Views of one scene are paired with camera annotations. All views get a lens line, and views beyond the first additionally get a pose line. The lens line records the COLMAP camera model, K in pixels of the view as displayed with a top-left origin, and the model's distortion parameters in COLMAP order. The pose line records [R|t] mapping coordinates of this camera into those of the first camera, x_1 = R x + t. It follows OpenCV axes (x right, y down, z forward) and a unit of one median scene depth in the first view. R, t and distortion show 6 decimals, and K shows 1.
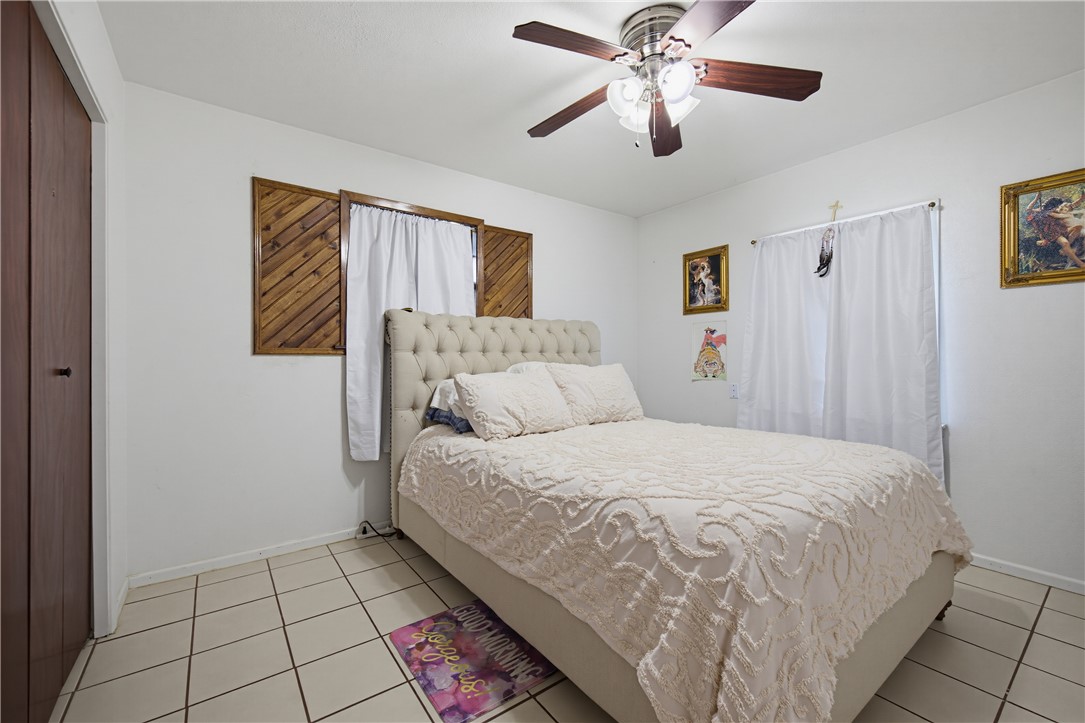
lens RADIAL K [[448.6, 0, 544.6], [0, 448.6, 361.7], [0, 0, 1]] dist [0.003768, 0.000331]
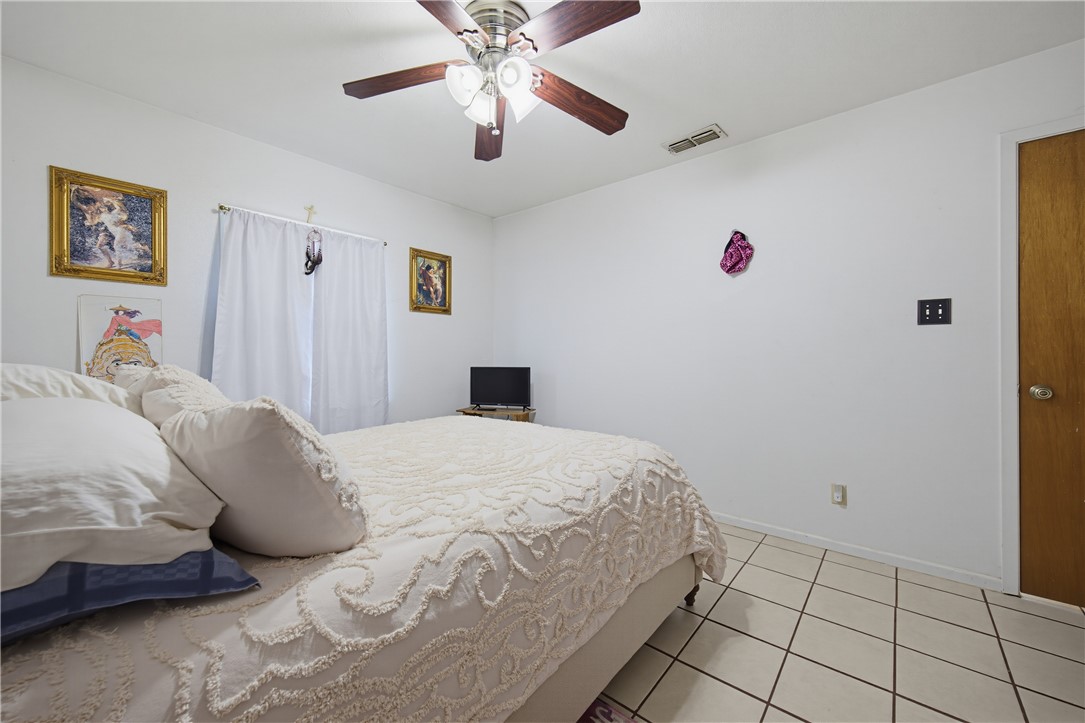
lens RADIAL K [[420.9, 0, 542.4], [0, 420.9, 353.5], [0, 0, 1]] dist [0.001485, -0.000204]
pose [[-0.227778, 0.003967, 0.973705, -0.356140], [0.006867, 0.999973, -0.002467, -0.003950], [-0.973689, 0.006124, -0.227800, 0.581444]]
